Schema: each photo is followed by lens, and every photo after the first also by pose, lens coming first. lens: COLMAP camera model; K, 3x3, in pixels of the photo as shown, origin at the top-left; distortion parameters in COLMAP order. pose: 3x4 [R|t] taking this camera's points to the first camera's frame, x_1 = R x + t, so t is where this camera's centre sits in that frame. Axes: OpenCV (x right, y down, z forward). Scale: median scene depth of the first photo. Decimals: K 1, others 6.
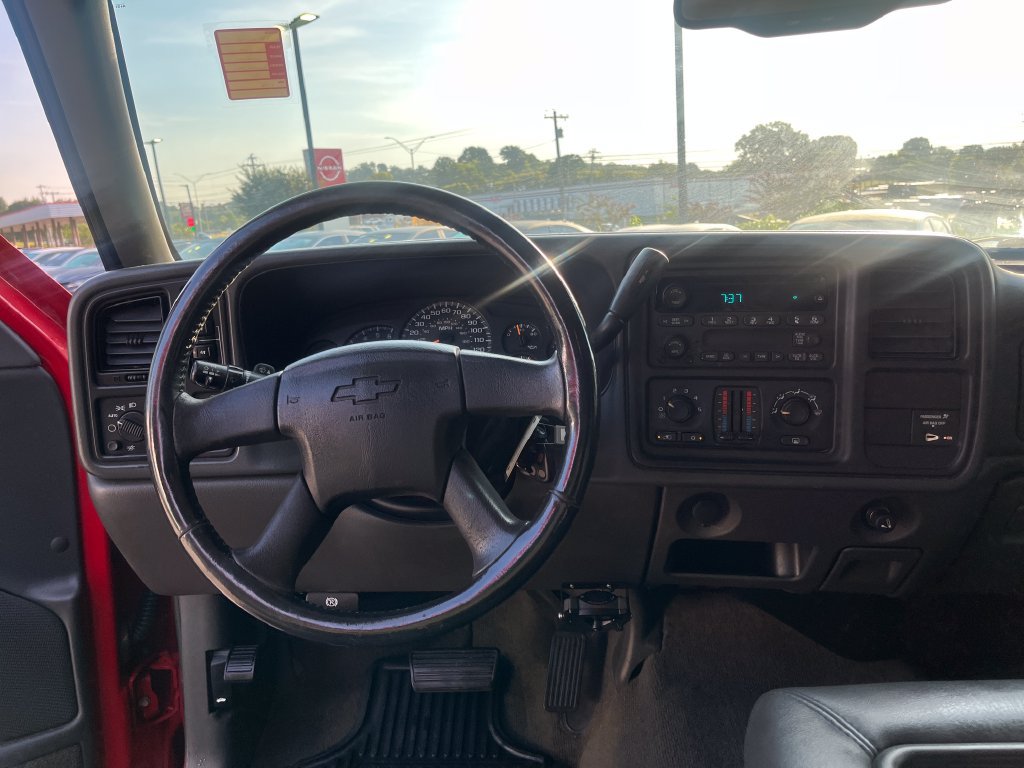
lens RADIAL K [[782.2, 0, 508.5], [0, 782.2, 388.7], [0, 0, 1]] dist [0.056321, -0.079912]
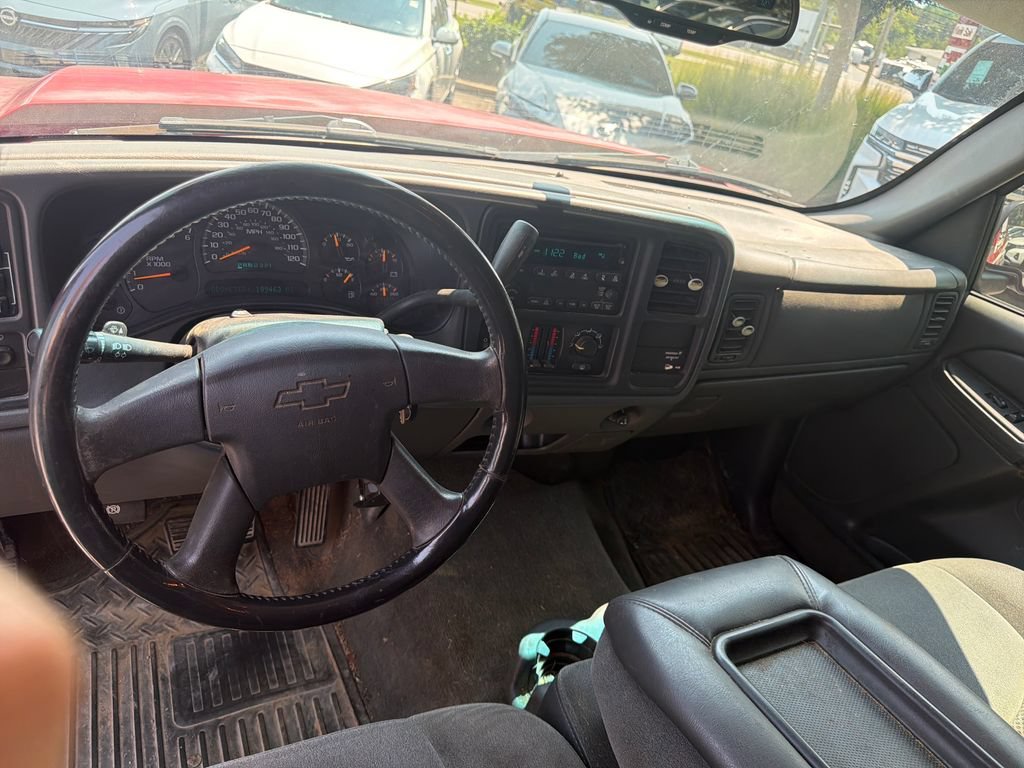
lens RADIAL K [[727.6, 0, 506.4], [0, 727.6, 386.4], [0, 0, 1]] dist [0.049958, -0.071166]
pose [[0.834986, -0.070891, 0.545686, -0.363726], [-0.122022, 0.943124, 0.309236, -0.239554], [-0.536572, -0.324794, 0.778845, 0.123364]]
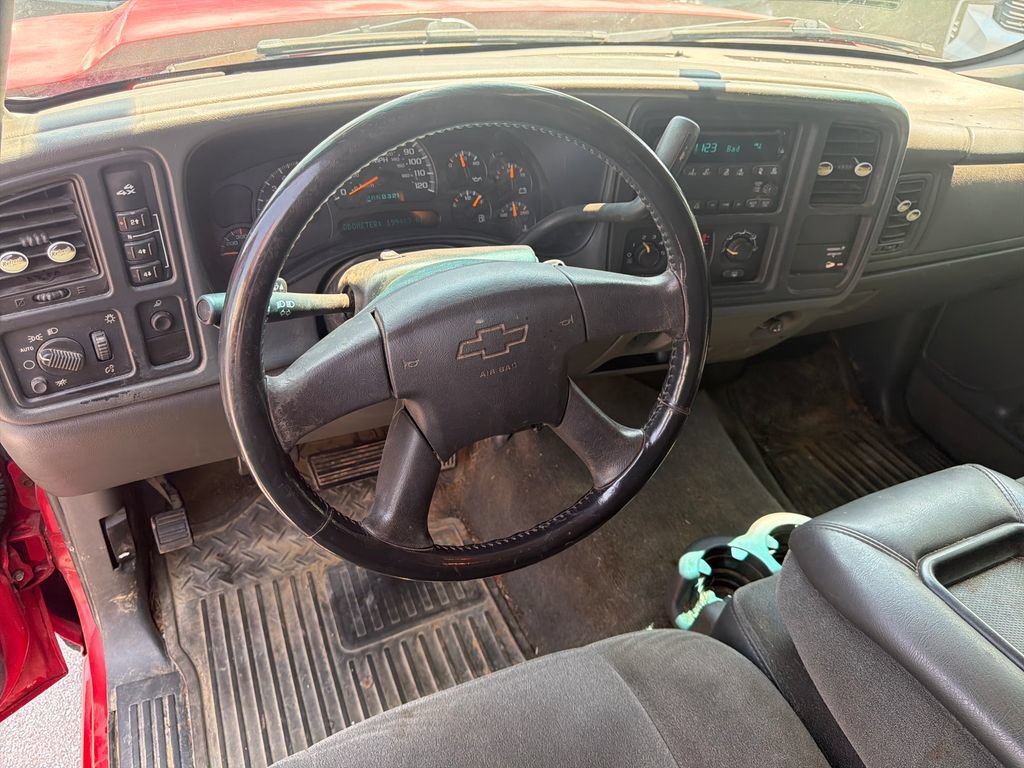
lens RADIAL K [[727.6, 0, 507.8], [0, 727.6, 387.9], [0, 0, 1]] dist [0.049958, -0.071166]
pose [[0.871508, -0.206061, 0.444986, -0.422614], [-0.015999, 0.894998, 0.445784, -0.245987], [-0.490120, -0.395624, 0.776701, 0.234367]]
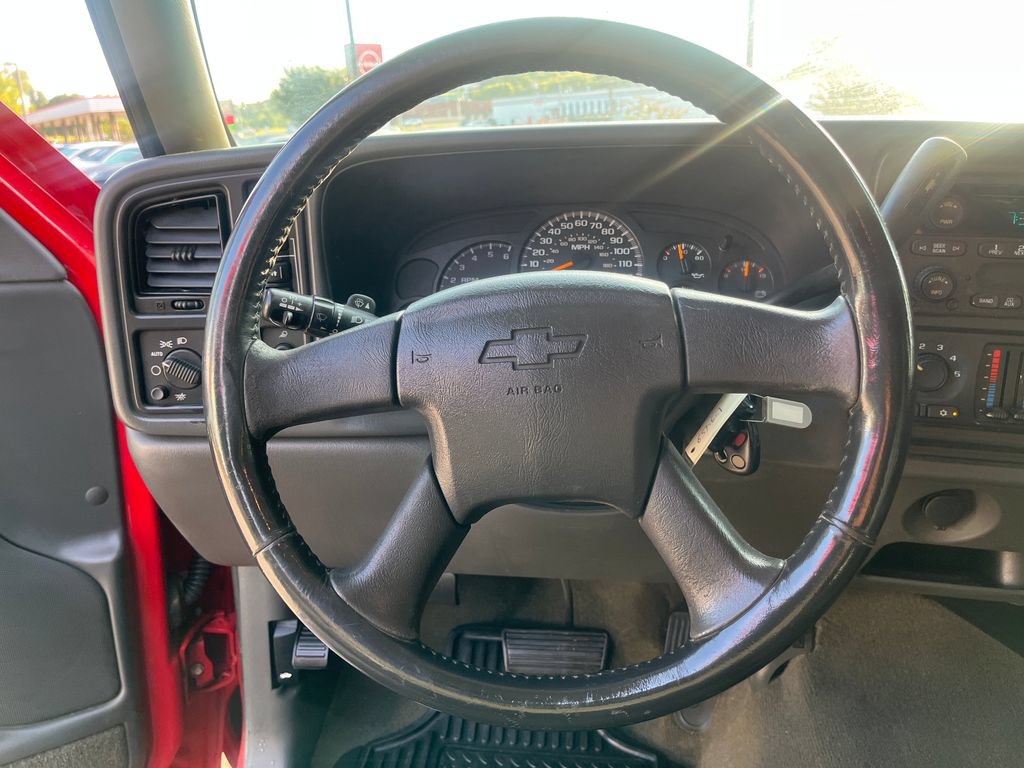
lens RADIAL K [[782.2, 0, 508.7], [0, 782.2, 383.8], [0, 0, 1]] dist [0.056321, -0.079912]
pose [[0.998487, 0.035192, -0.042255, -0.129924], [-0.030461, 0.993704, 0.107816, -0.029163], [0.045783, -0.106366, 0.993272, 0.258730]]
